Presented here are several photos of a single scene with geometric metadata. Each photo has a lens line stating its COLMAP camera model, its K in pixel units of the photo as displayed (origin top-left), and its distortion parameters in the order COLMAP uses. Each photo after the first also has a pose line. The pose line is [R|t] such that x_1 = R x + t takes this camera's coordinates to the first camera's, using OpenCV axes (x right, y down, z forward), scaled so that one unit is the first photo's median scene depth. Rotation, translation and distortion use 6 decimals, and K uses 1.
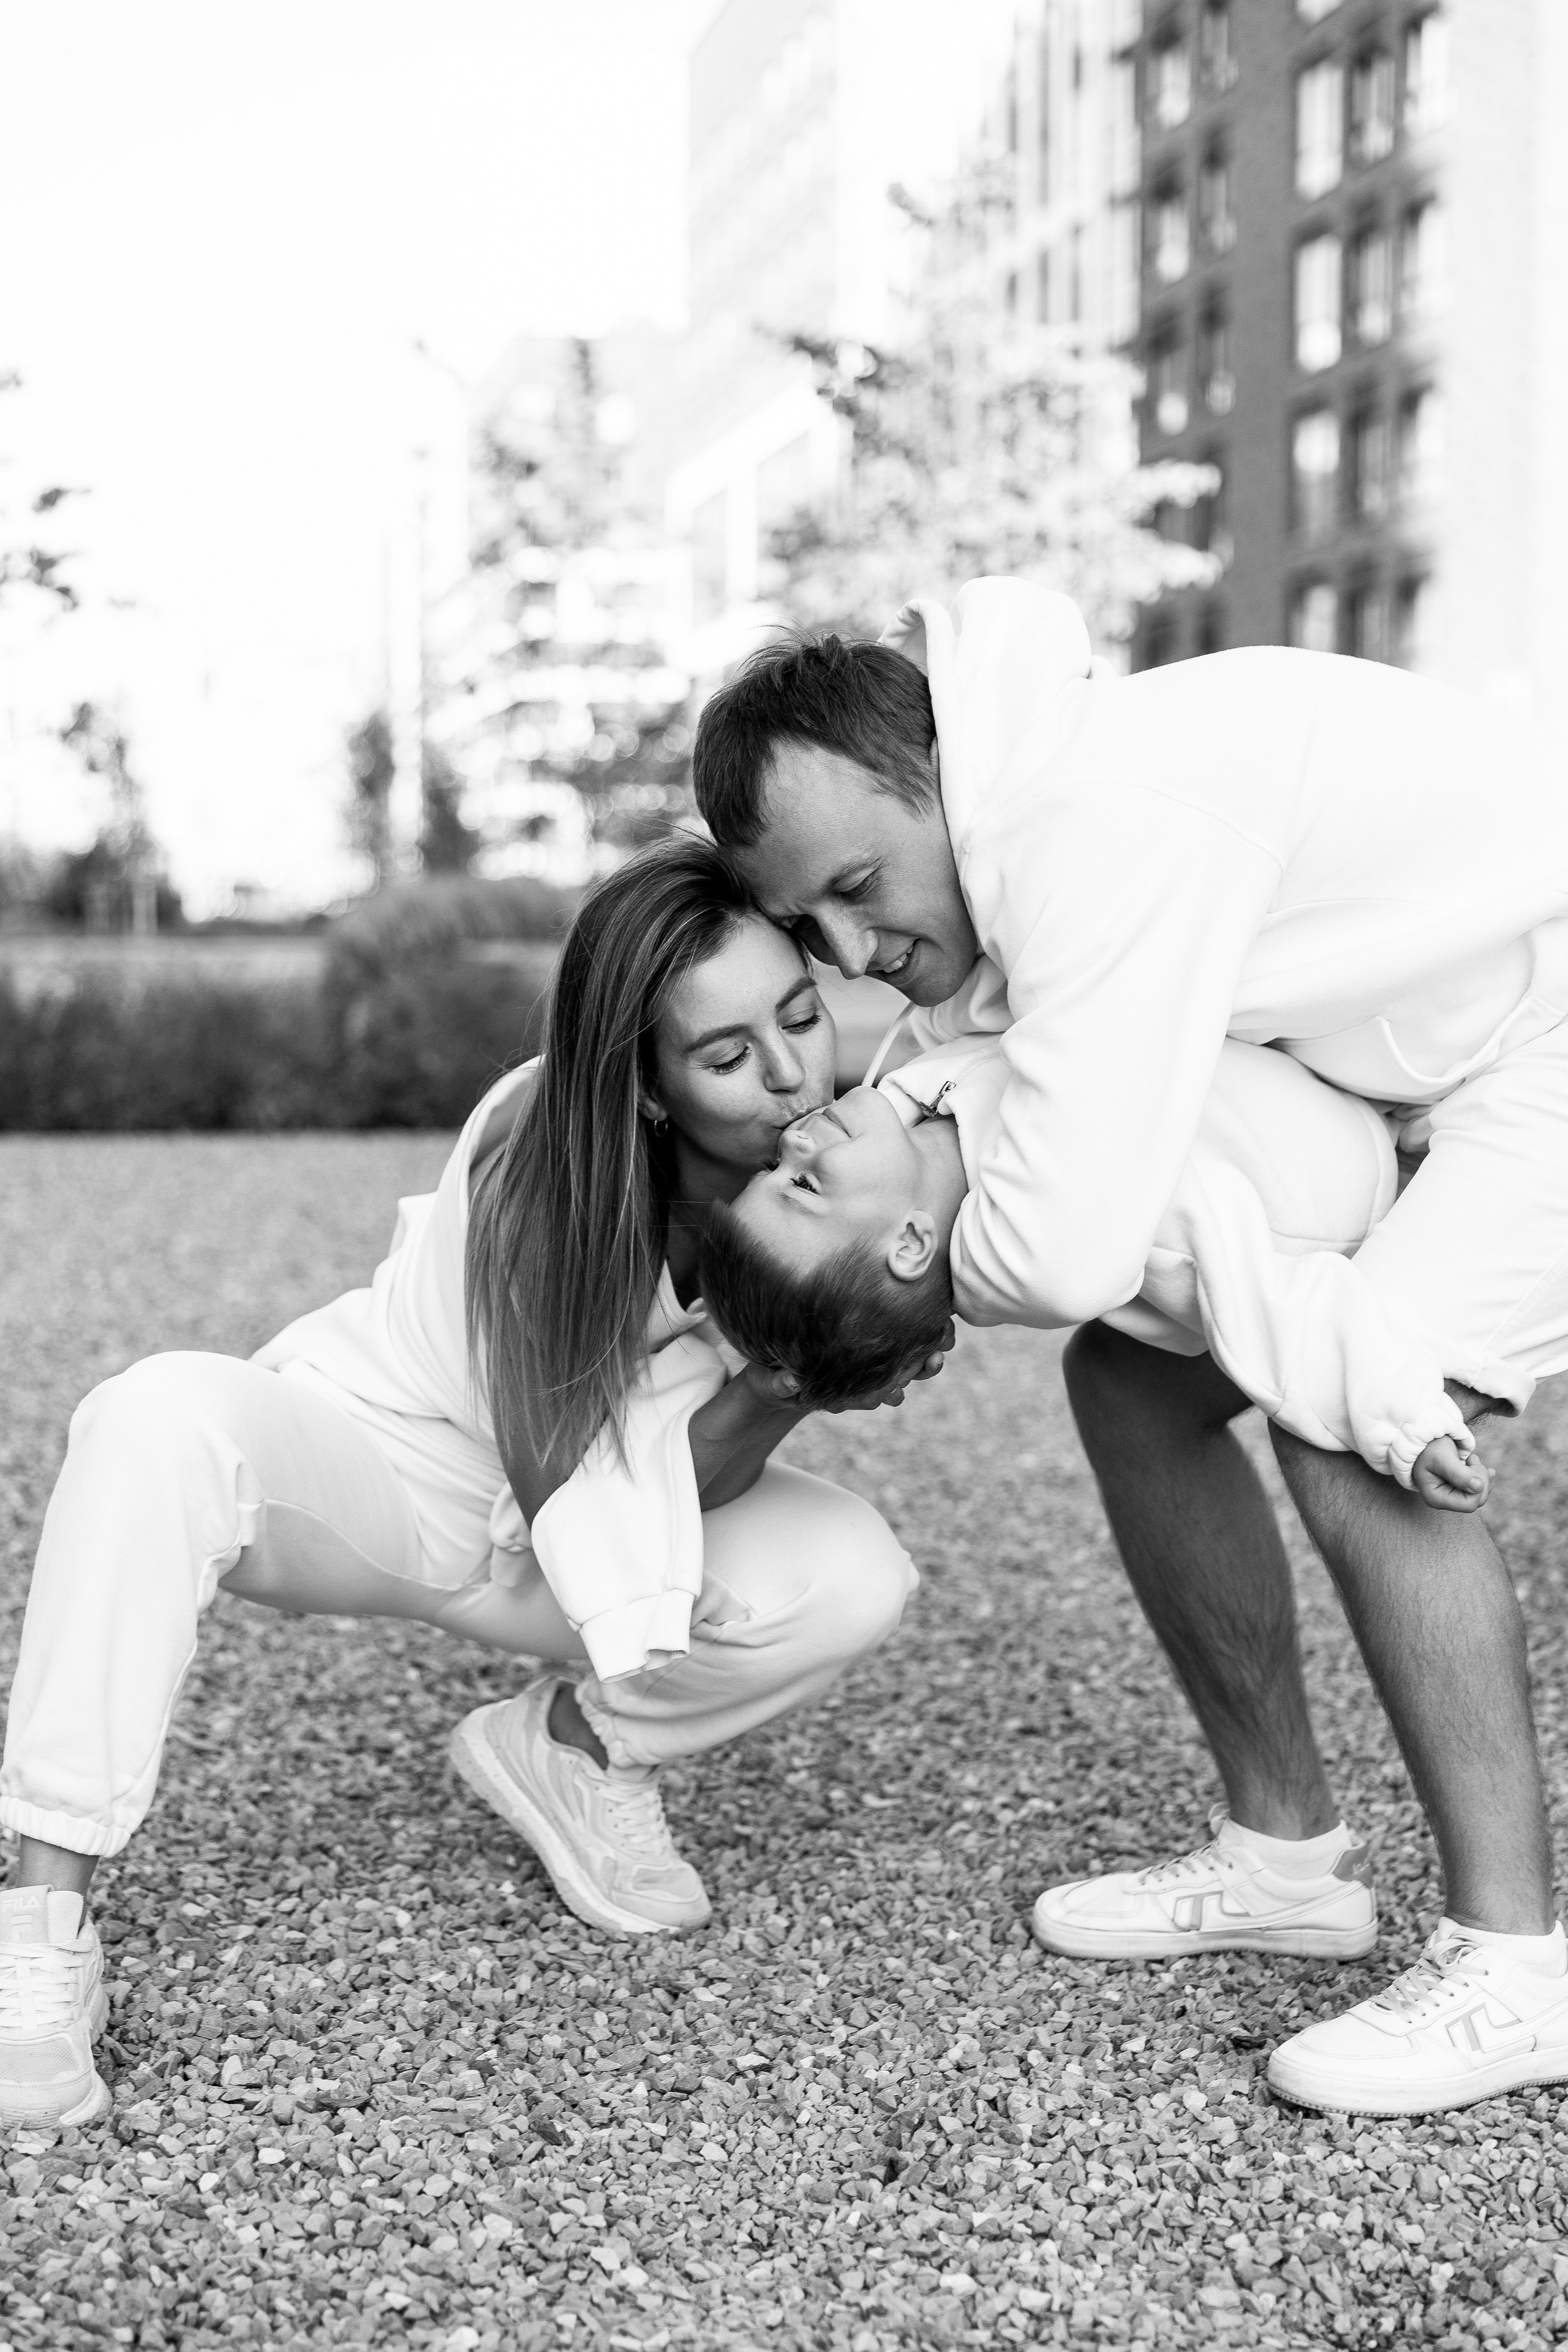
lens RADIAL K [[3849.7, 0, 786.7], [0, 3849.7, 1178.9], [0, 0, 1]] dist [0.023673, 0.000000]
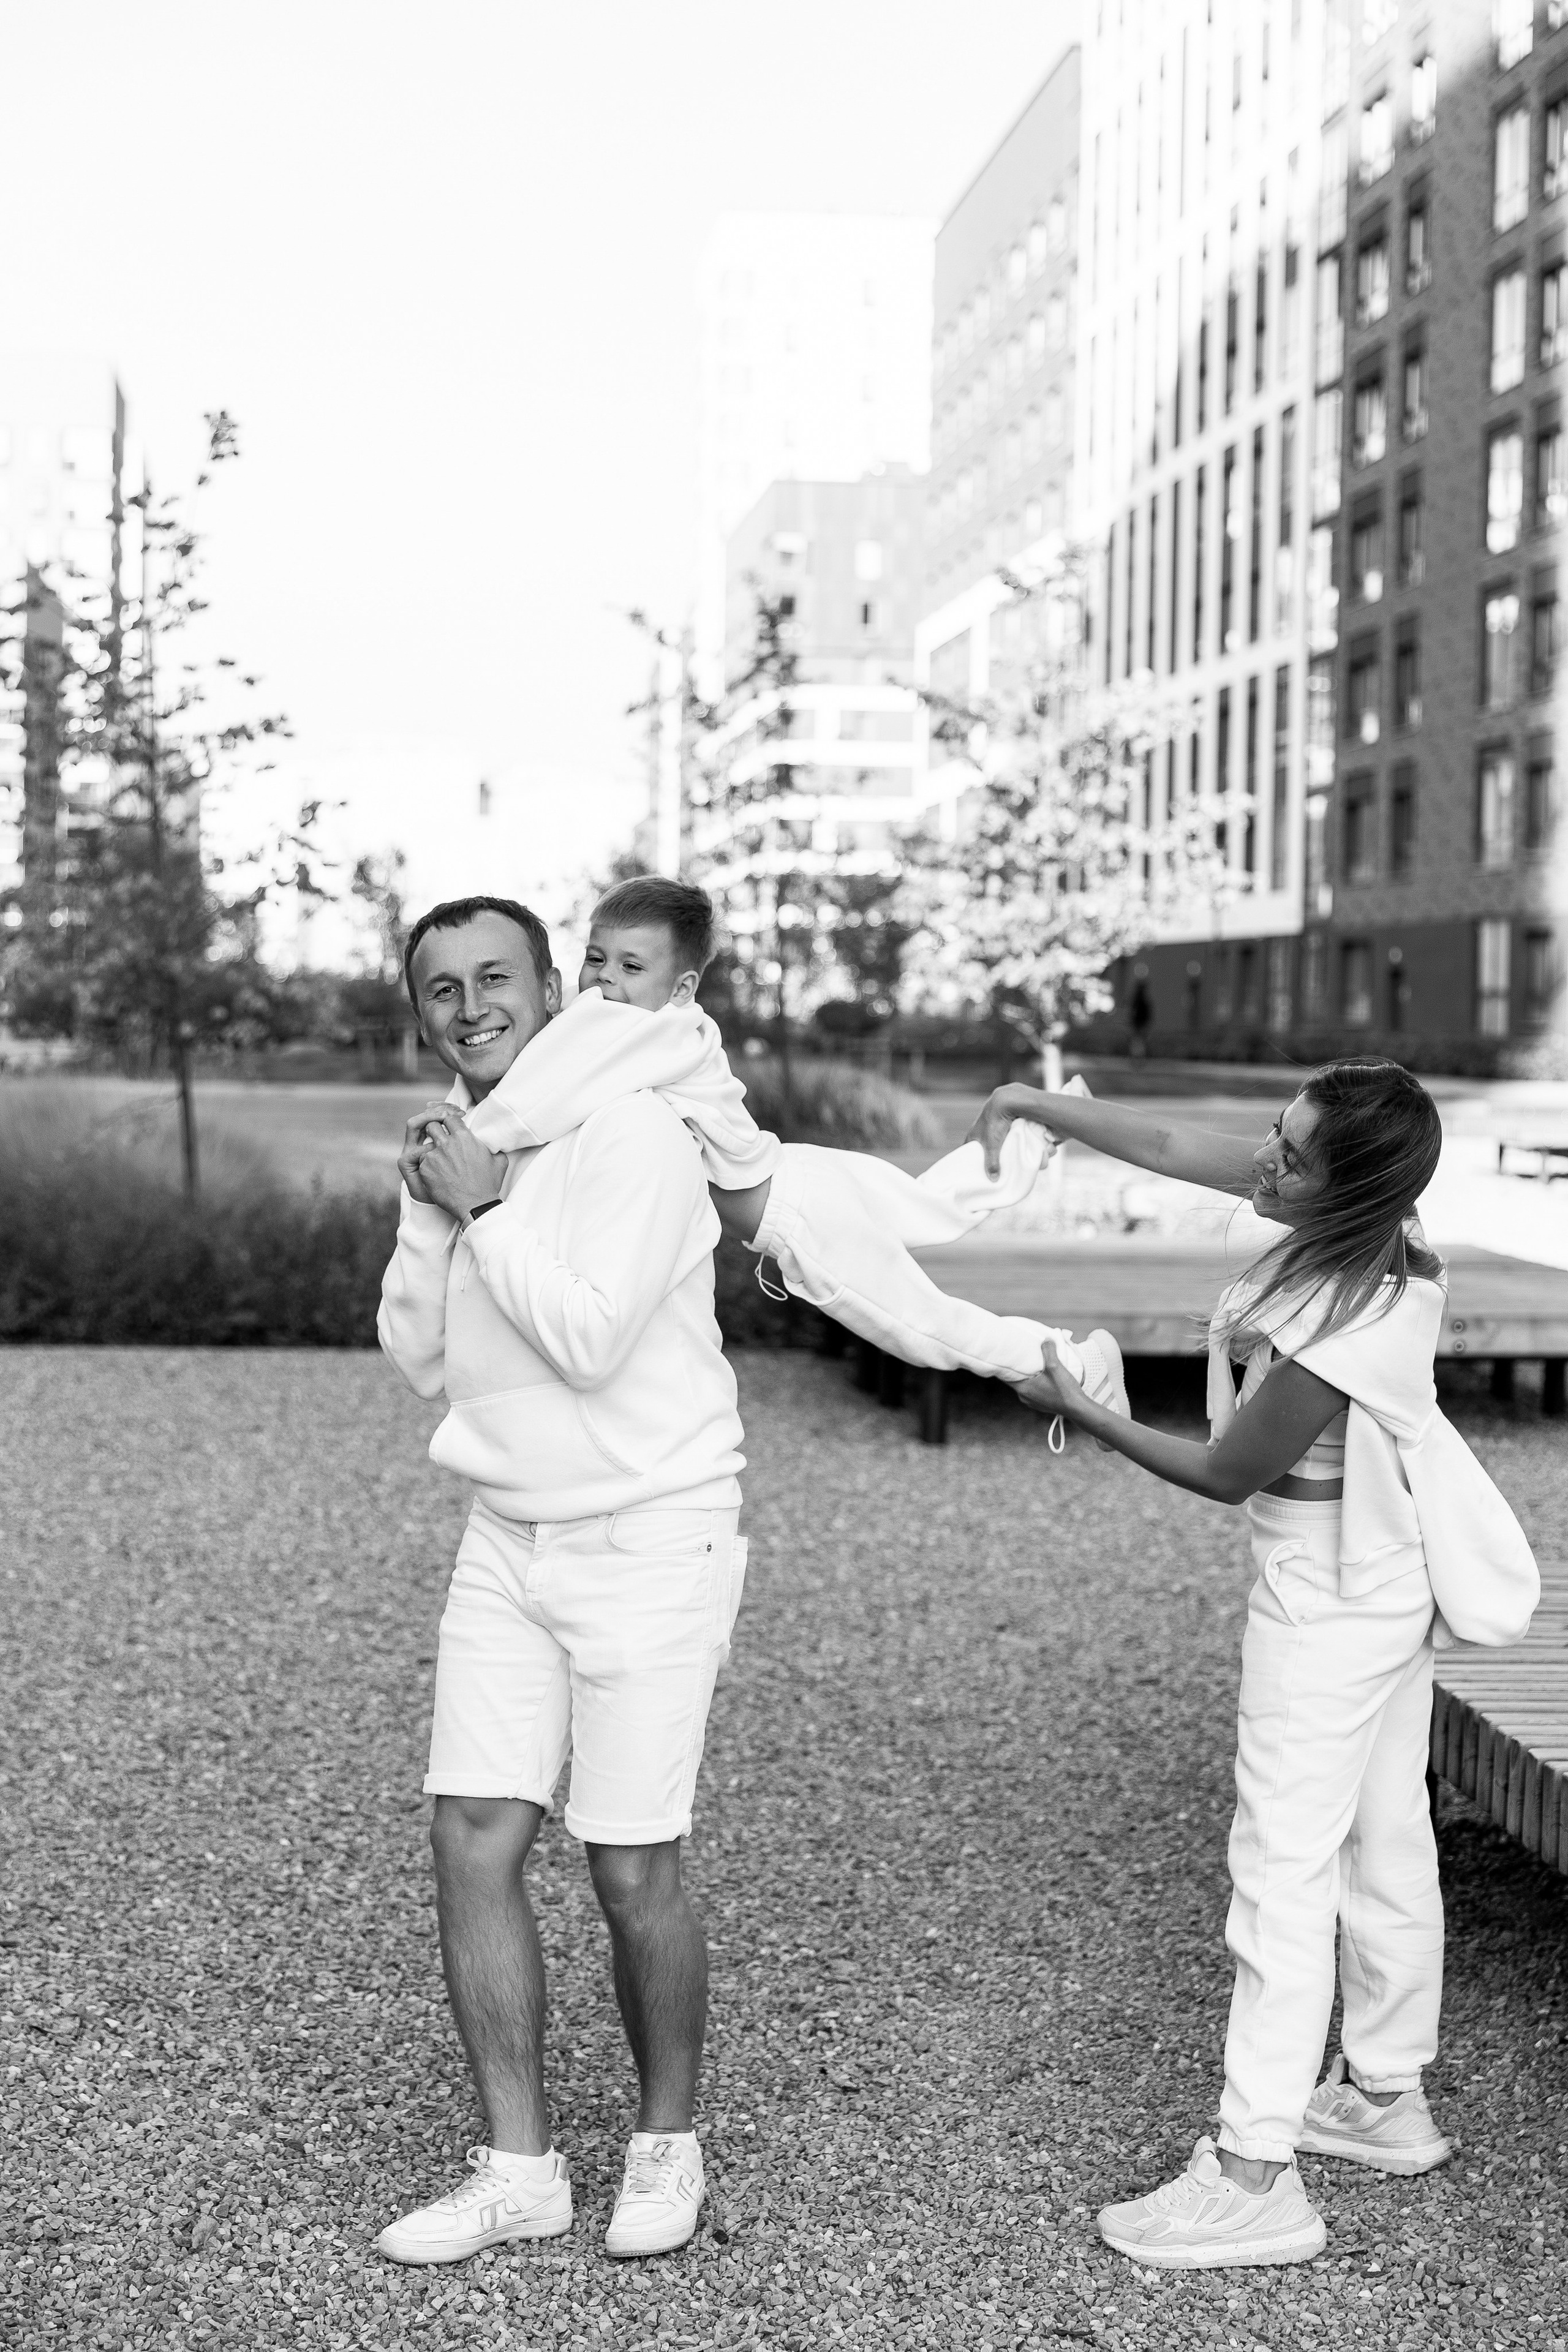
lens RADIAL K [[3675.5, 0, 780.6], [0, 3675.5, 1168.6], [0, 0, 1]] dist [0.008193, 0.000000]
pose [[0.997590, 0.019224, -0.066661, 0.147452], [-0.020982, 0.999448, -0.025773, -0.139863], [0.066129, 0.027110, 0.997443, -0.632878]]
